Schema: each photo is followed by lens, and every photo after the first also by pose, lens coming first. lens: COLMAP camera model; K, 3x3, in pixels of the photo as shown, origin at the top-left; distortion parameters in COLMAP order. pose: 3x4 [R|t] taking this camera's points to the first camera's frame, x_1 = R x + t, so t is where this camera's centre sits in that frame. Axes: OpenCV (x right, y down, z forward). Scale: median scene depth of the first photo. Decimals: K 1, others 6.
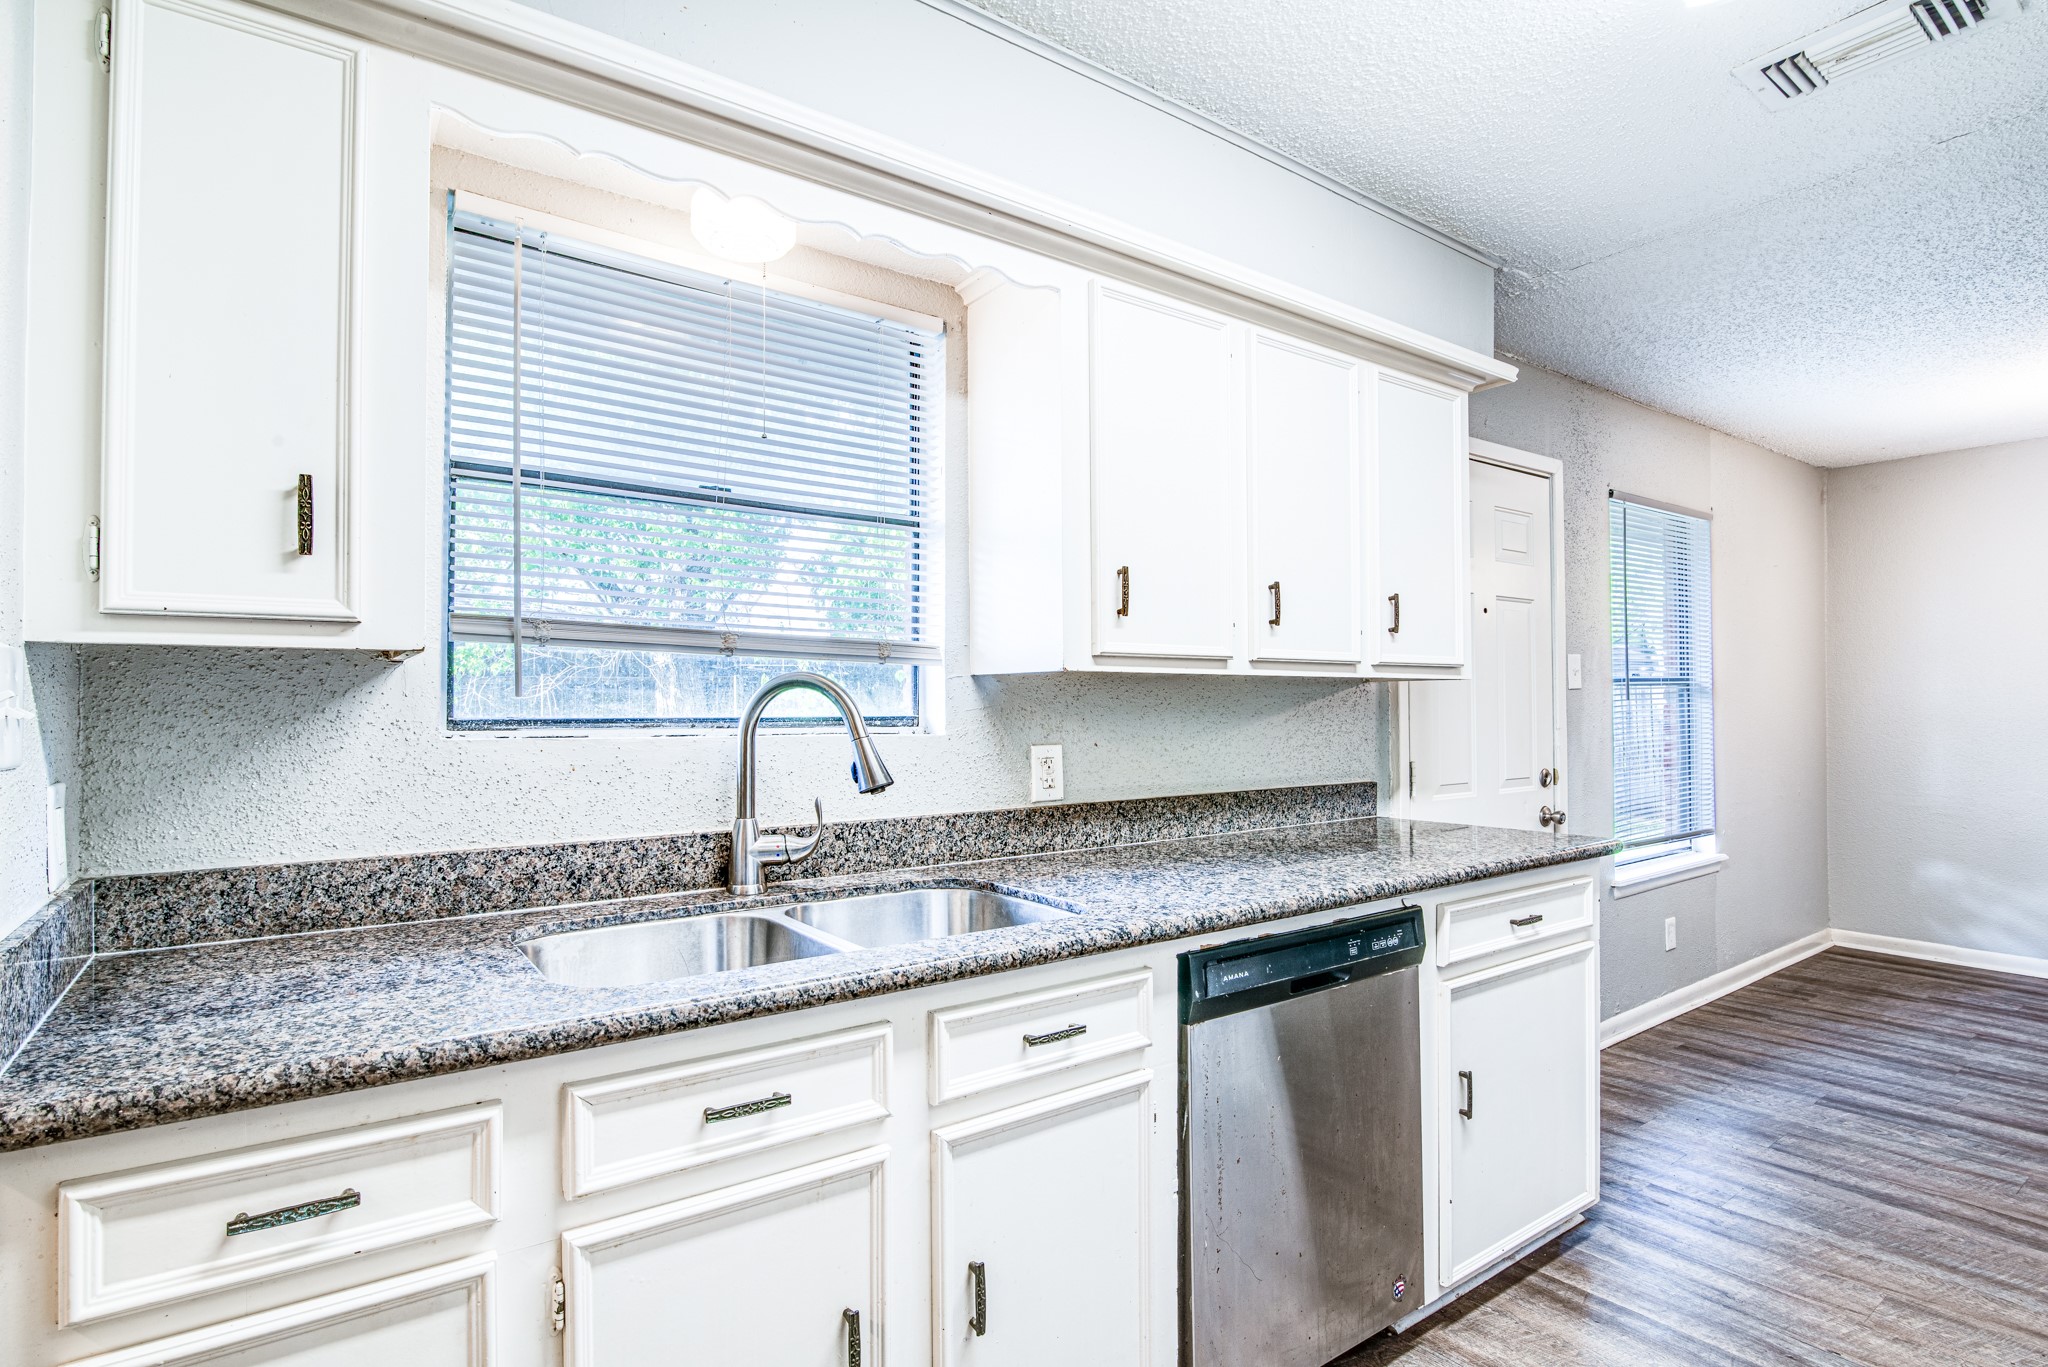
lens RADIAL K [[968.9, 0, 1024.0], [0, 968.9, 683.5], [0, 0, 1]] dist [-0.019373, 0.000771]
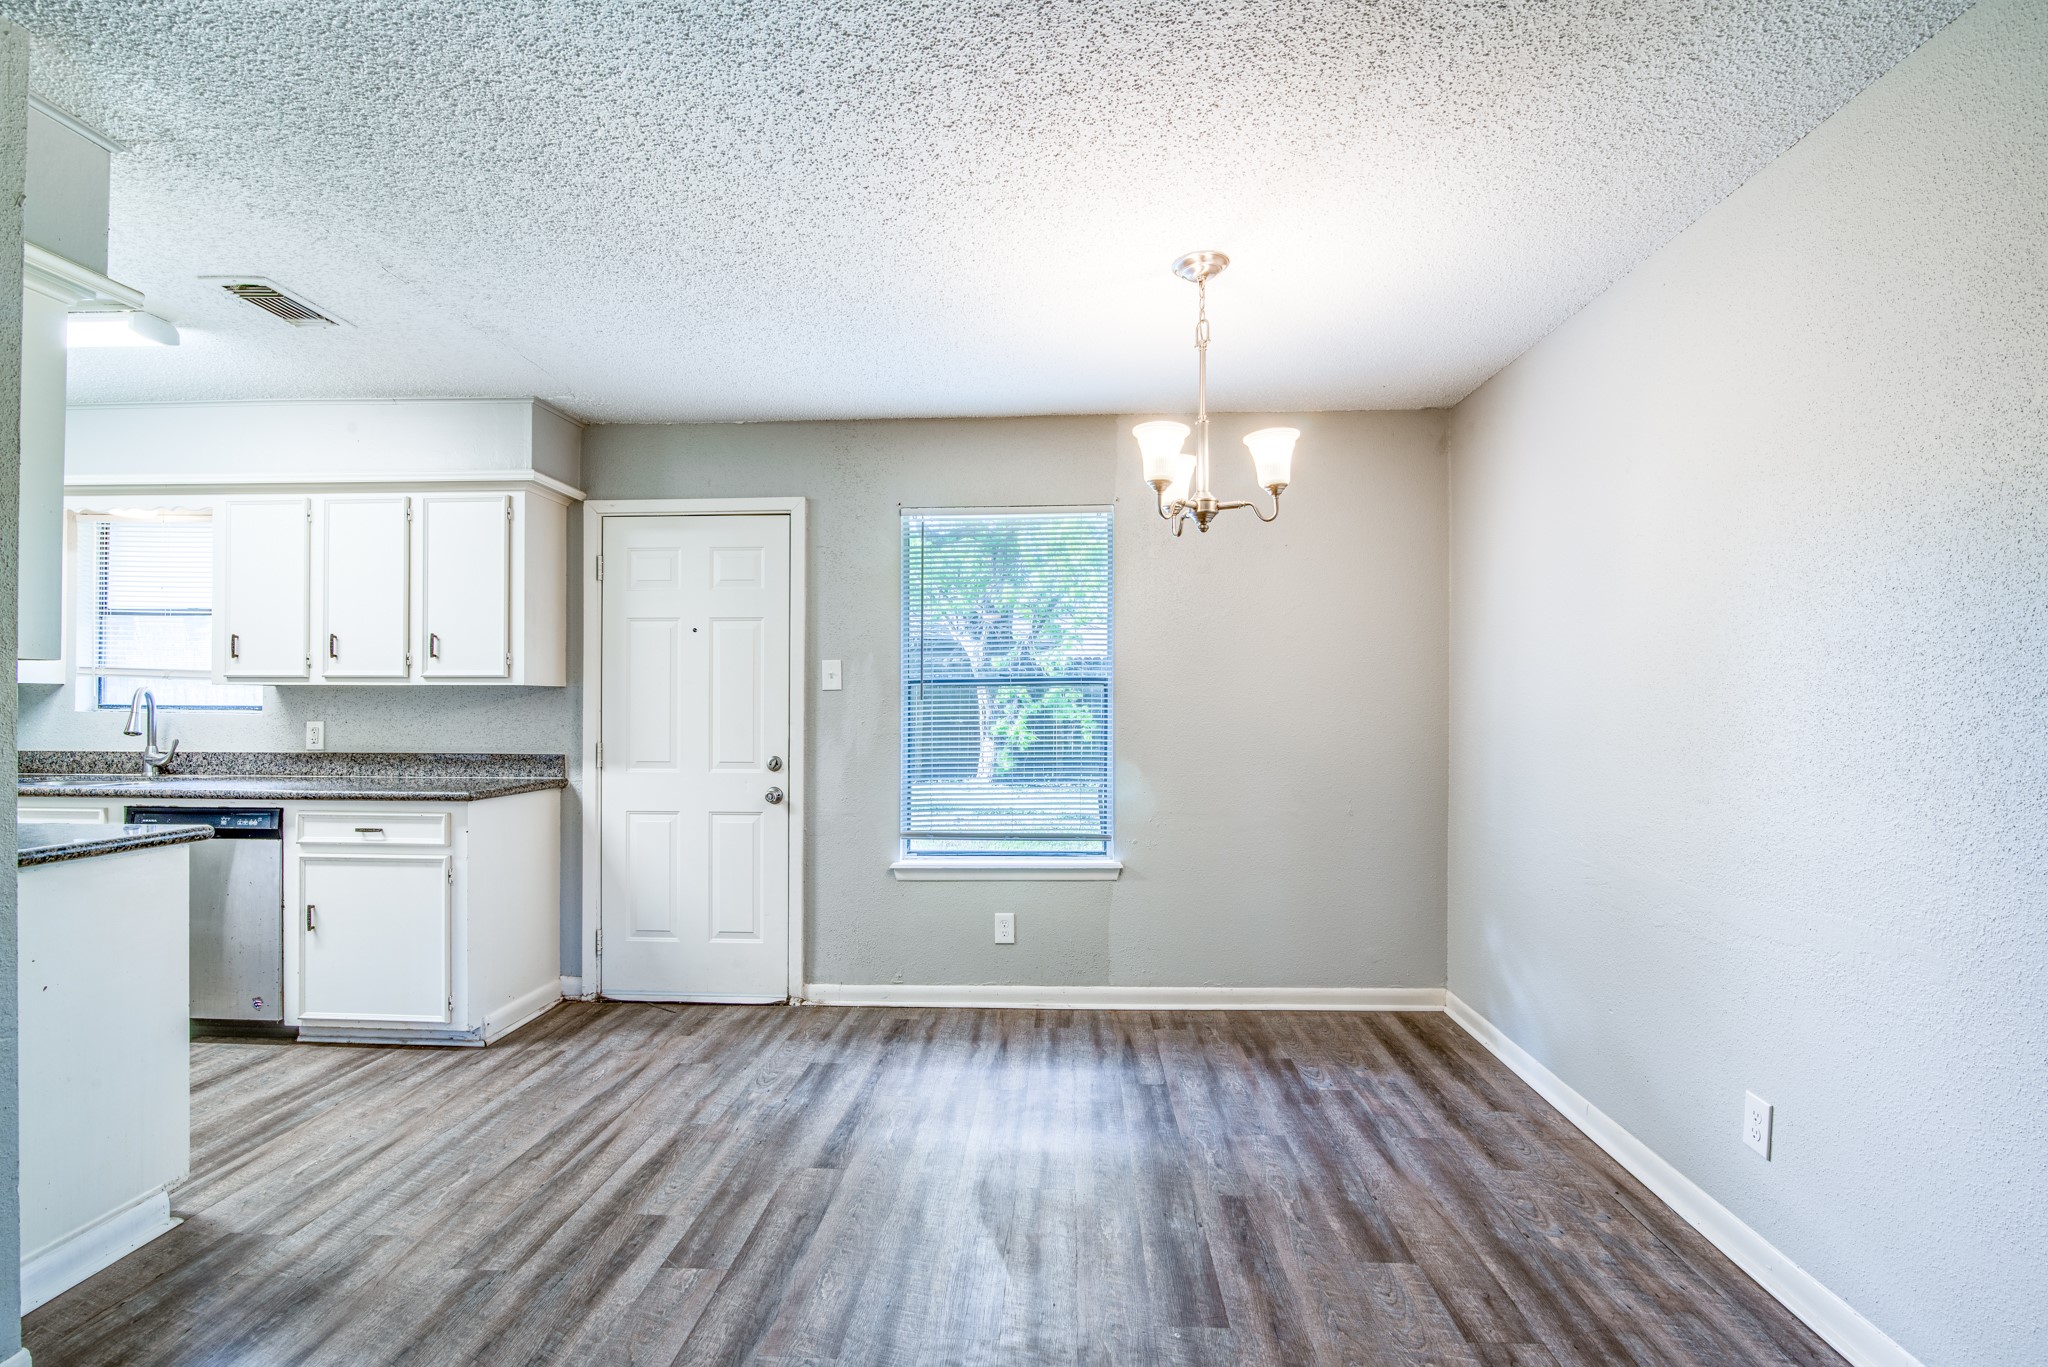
lens RADIAL K [[940.5, 0, 1033.6], [0, 940.5, 694.8], [0, 0, 1]] dist [-0.017324, -0.000053]
pose [[0.793465, 0.003198, -0.608607, 2.429479], [0.007486, 0.999859, 0.015013, -0.007224], [0.608569, -0.016469, 0.793330, 0.419398]]
